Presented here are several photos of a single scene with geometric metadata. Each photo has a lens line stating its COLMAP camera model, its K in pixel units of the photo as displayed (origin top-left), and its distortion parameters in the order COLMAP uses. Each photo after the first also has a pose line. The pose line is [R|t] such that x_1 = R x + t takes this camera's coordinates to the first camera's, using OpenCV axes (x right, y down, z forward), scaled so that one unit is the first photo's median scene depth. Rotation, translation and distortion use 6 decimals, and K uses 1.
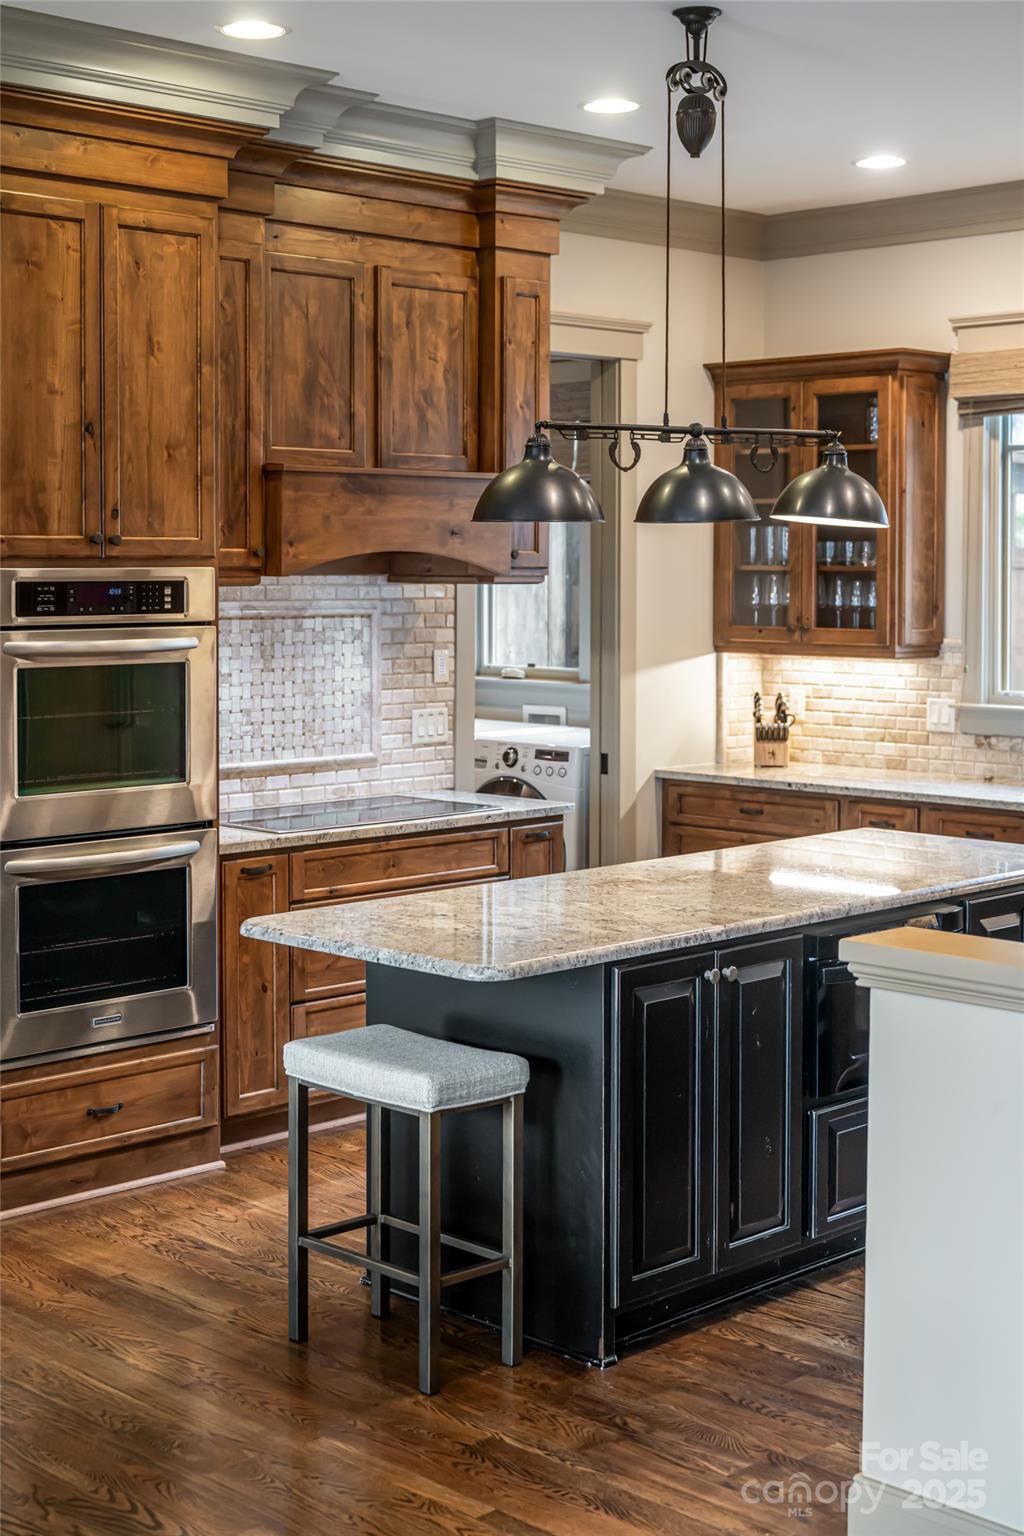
lens RADIAL K [[2225.4, 0, 456.2], [0, 2225.4, 631.7], [0, 0, 1]] dist [-0.015601, 0.000000]
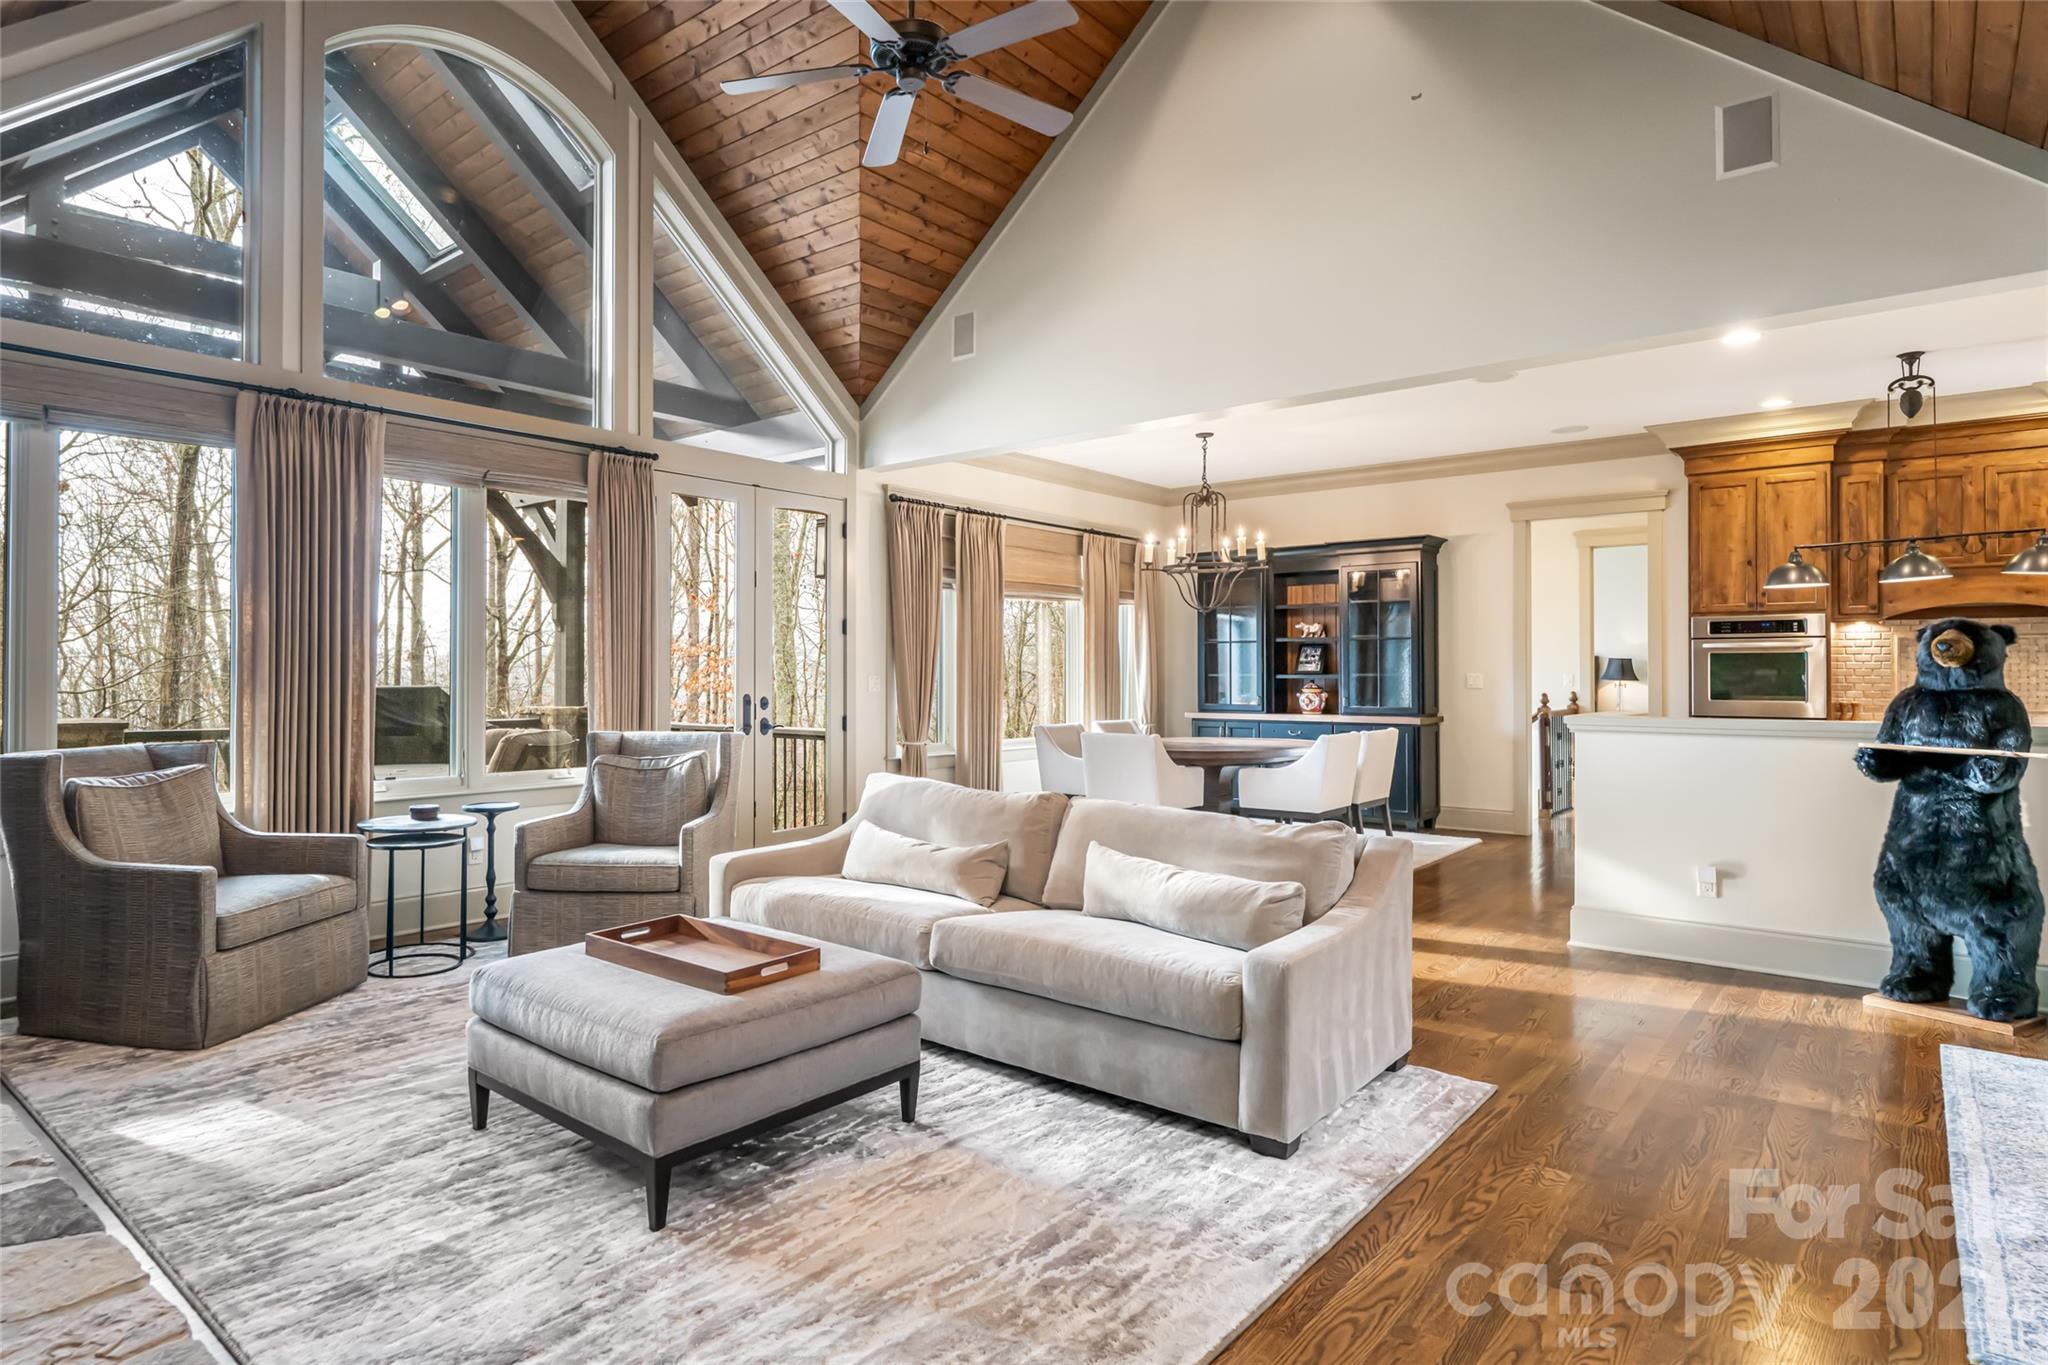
lens RADIAL K [[1095.6, 0, 960.8], [0, 1095.6, 668.5], [0, 0, 1]] dist [0.002366, -0.001103]
pose [[0.089053, -0.004389, -0.996017, 0.880829], [-0.036406, 0.999308, -0.007659, 0.065674], [0.995361, 0.036943, 0.088832, -0.035945]]
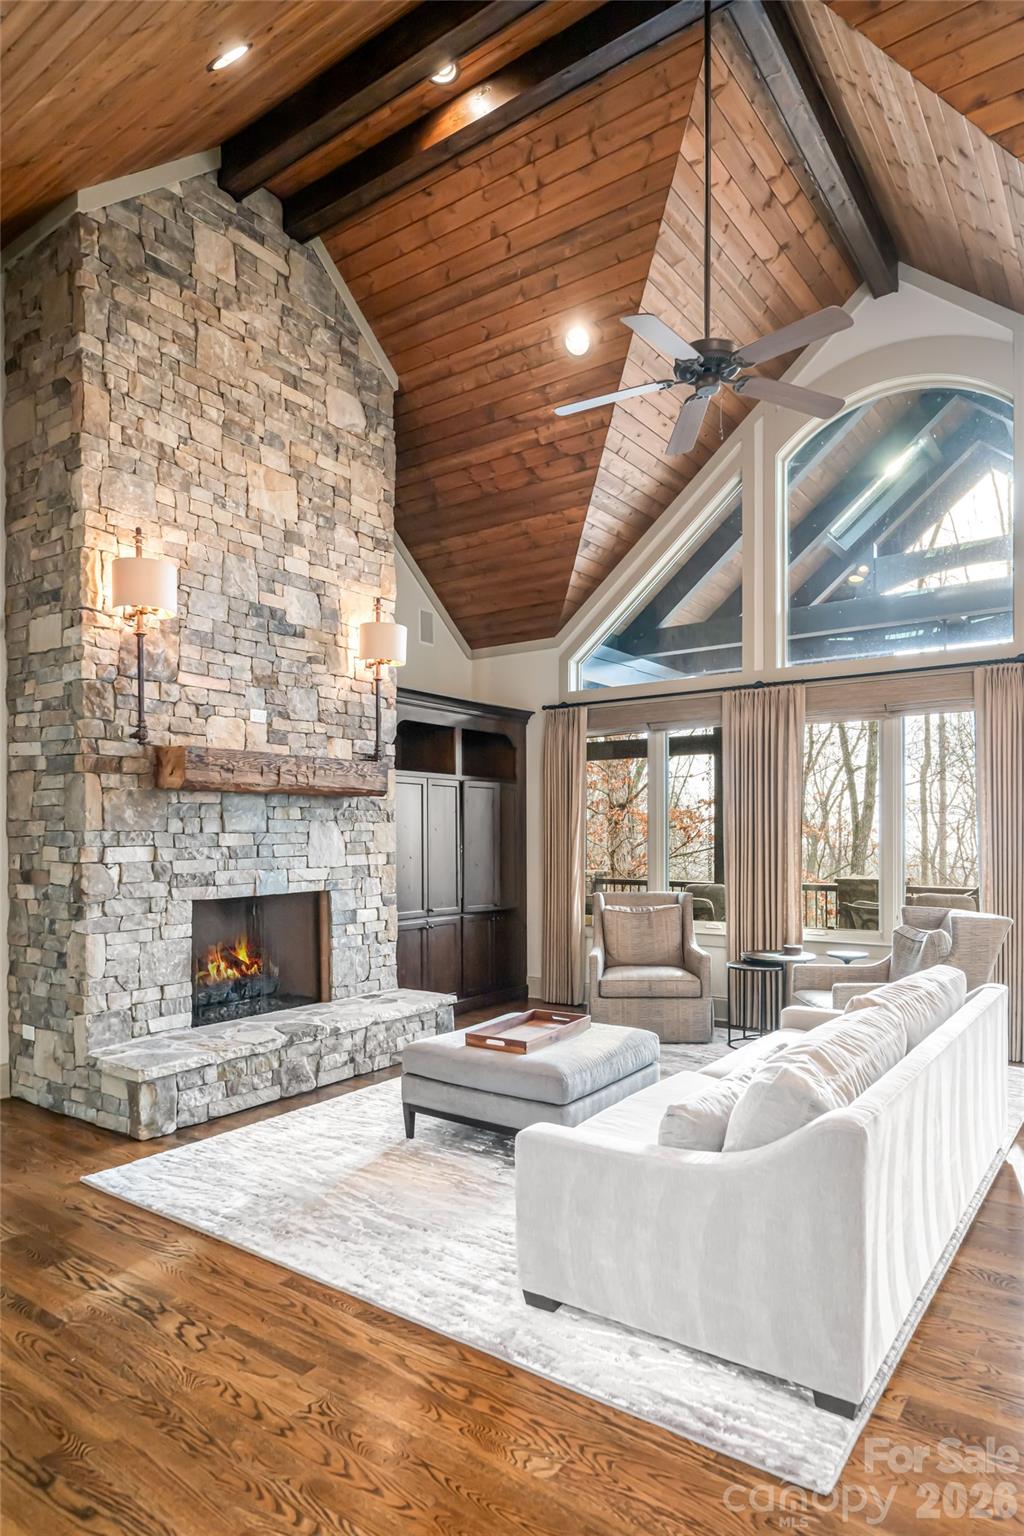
lens RADIAL K [[923.3, 0, 532.1], [0, 923.3, 836.6], [0, 0, 1]] dist [0.006333, -0.004741]
pose [[-0.982421, 0.003675, -0.186641, 0.566289], [-0.003247, 0.999318, 0.036773, 0.025058], [0.186649, 0.036733, -0.981740, 0.495749]]
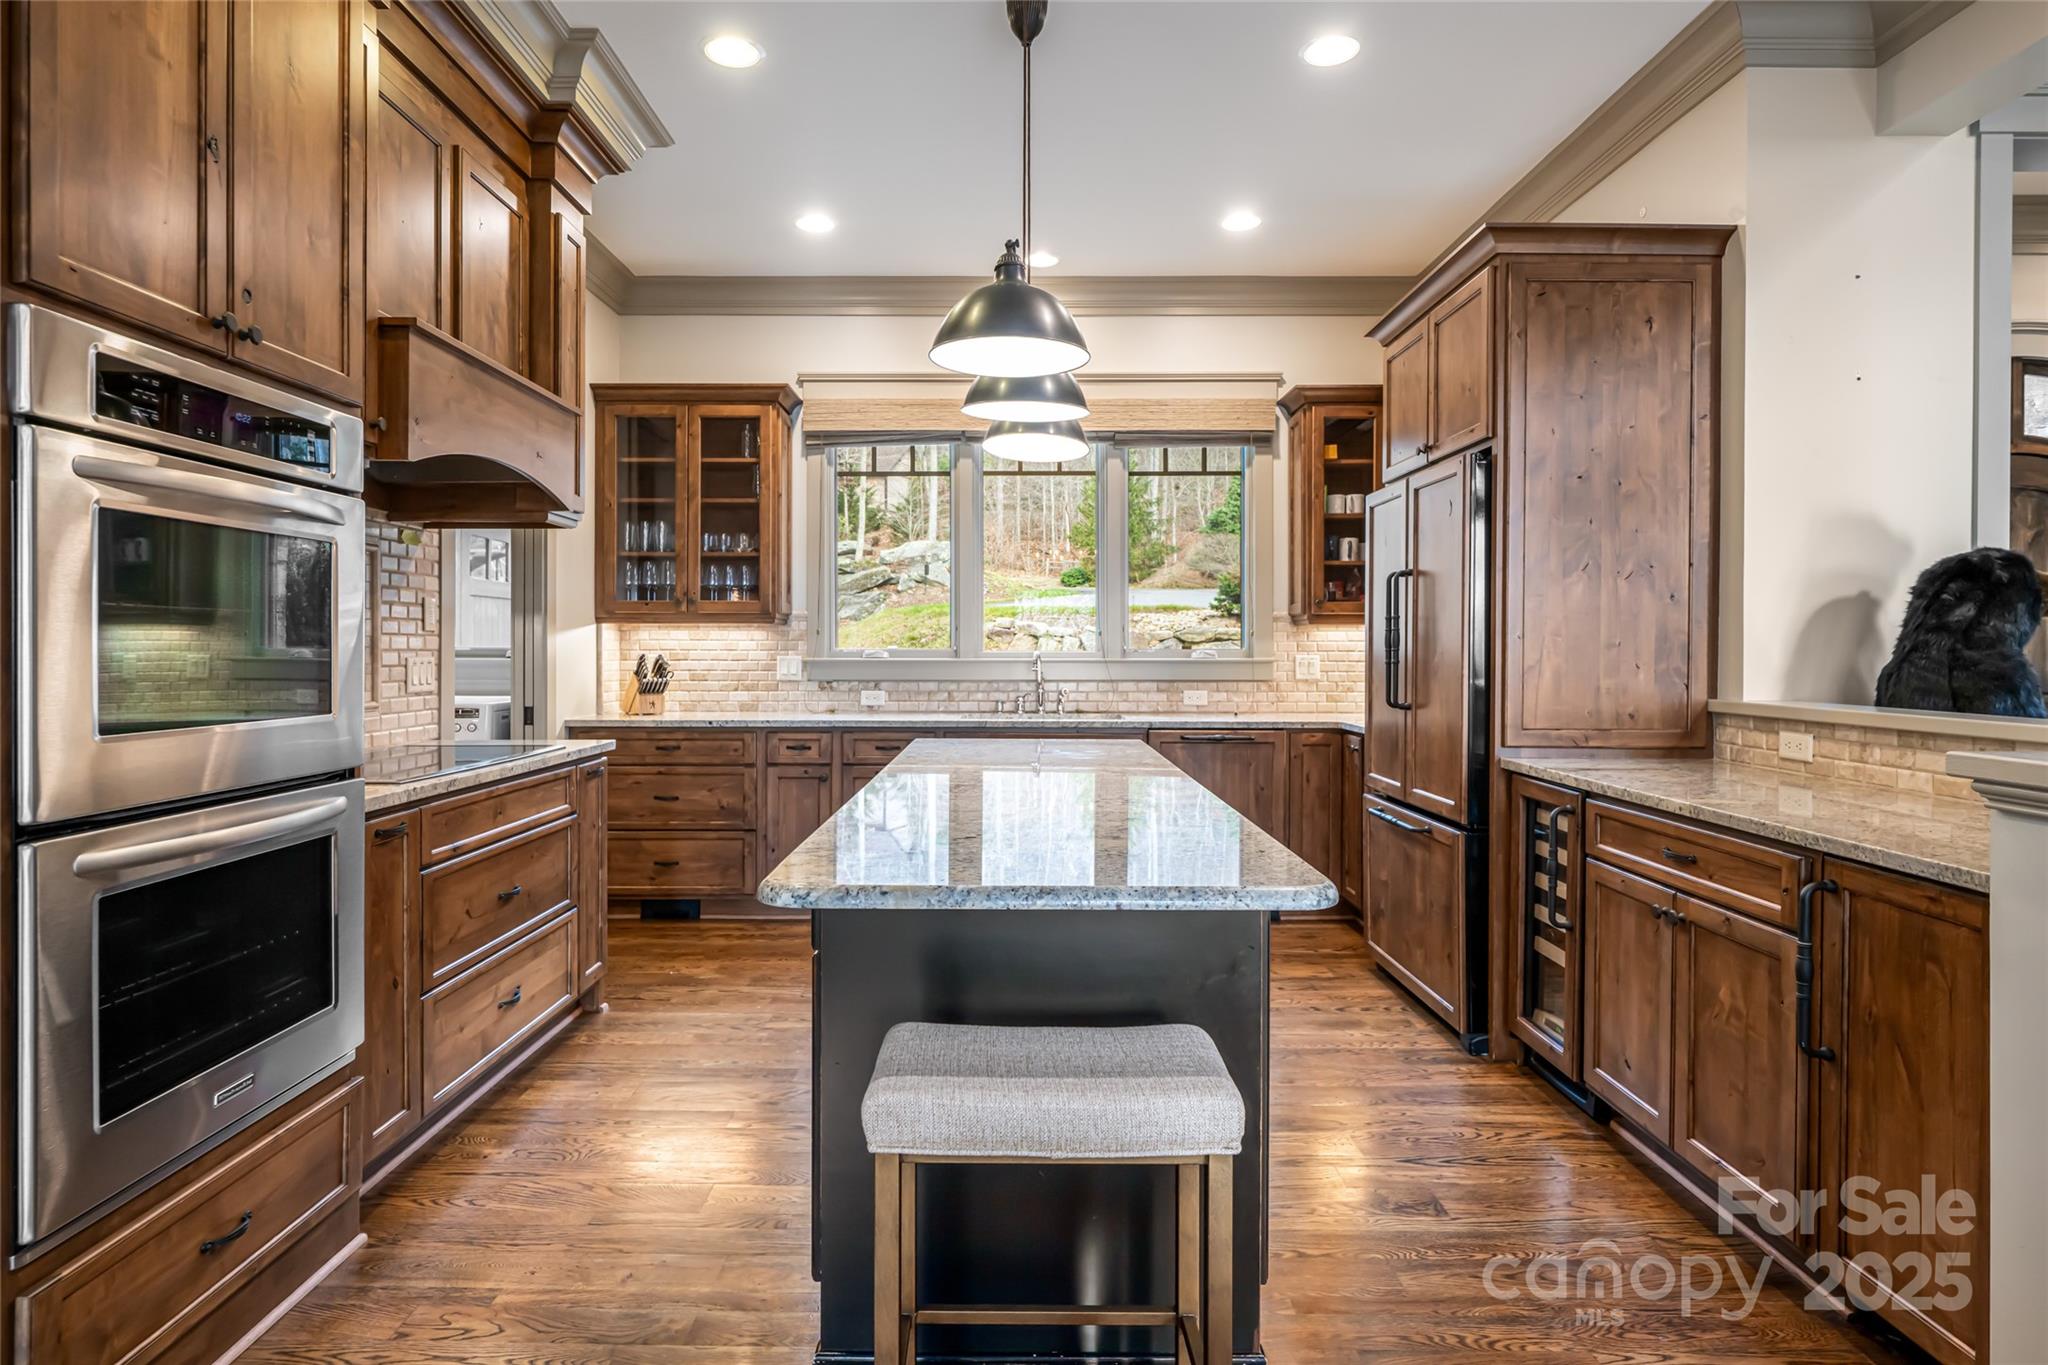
lens RADIAL K [[1095.6, 0, 1015.8], [0, 1095.6, 651.5], [0, 0, 1]] dist [0.002366, -0.001103]
pose [[0.695363, 0.000117, 0.718658, -0.192863], [0.020665, 0.999583, -0.020158, 0.051997], [-0.718361, 0.028869, 0.695071, 0.527423]]
